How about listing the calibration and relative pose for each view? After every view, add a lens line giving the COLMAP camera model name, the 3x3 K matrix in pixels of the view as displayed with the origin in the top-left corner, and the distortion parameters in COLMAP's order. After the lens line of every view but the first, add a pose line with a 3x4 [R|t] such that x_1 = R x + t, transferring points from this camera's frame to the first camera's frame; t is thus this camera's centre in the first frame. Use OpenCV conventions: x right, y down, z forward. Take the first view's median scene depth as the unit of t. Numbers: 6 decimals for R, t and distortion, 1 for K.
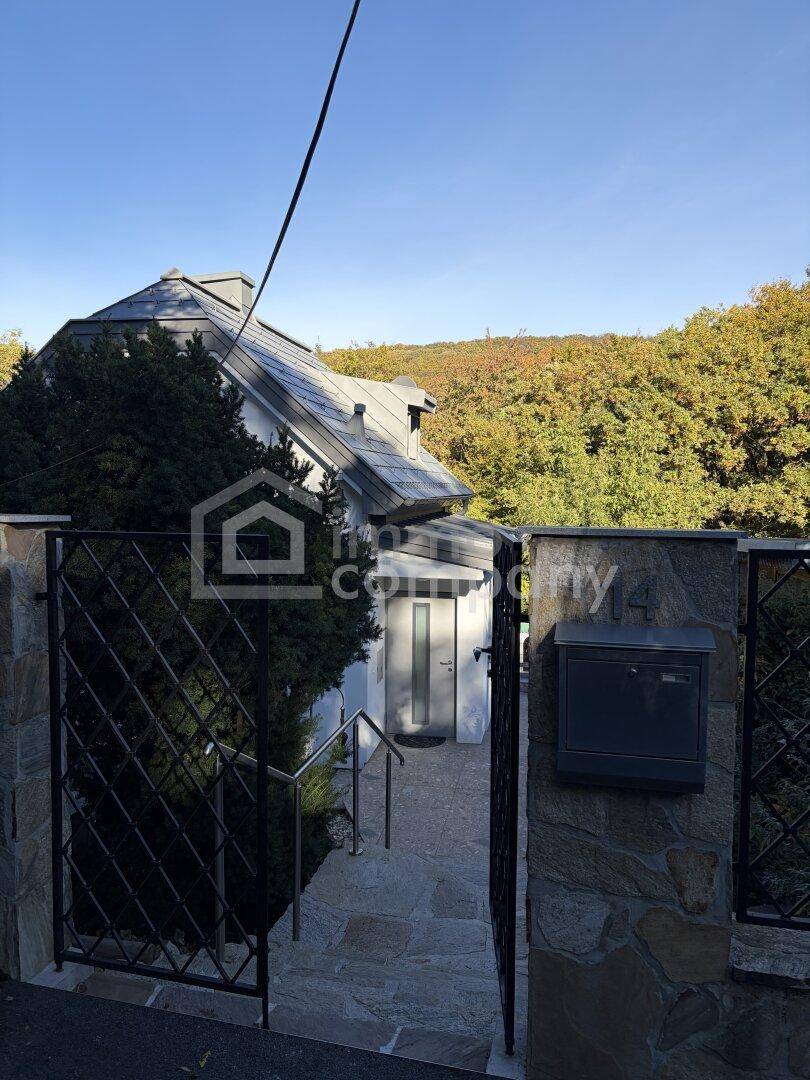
lens RADIAL K [[871.0, 0, 331.5], [0, 871.0, 548.0], [0, 0, 1]] dist [0.142428, -0.180564]
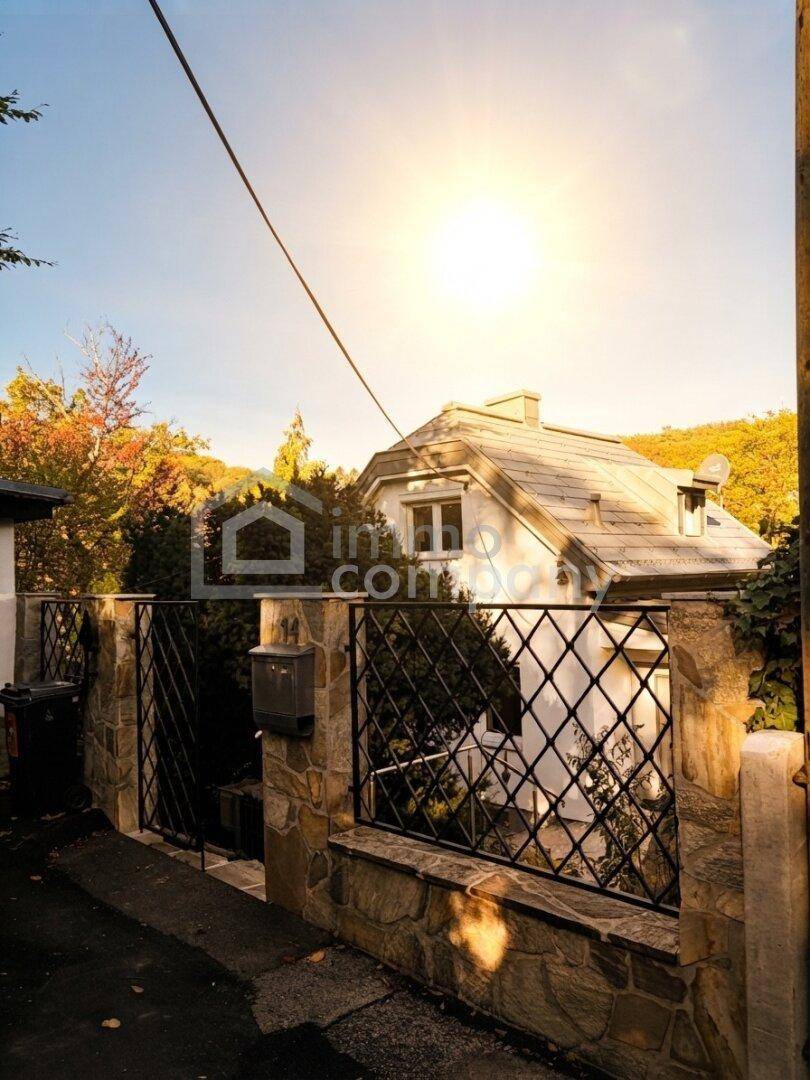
lens RADIAL K [[871.0, 0, 331.5], [0, 871.0, 548.0], [0, 0, 1]] dist [0.142428, -0.180564]
pose [[0.821336, -0.050371, -0.568217, 0.254281], [-0.003563, 0.995621, -0.093409, 0.009337], [0.570434, 0.078745, 0.817560, -0.081904]]
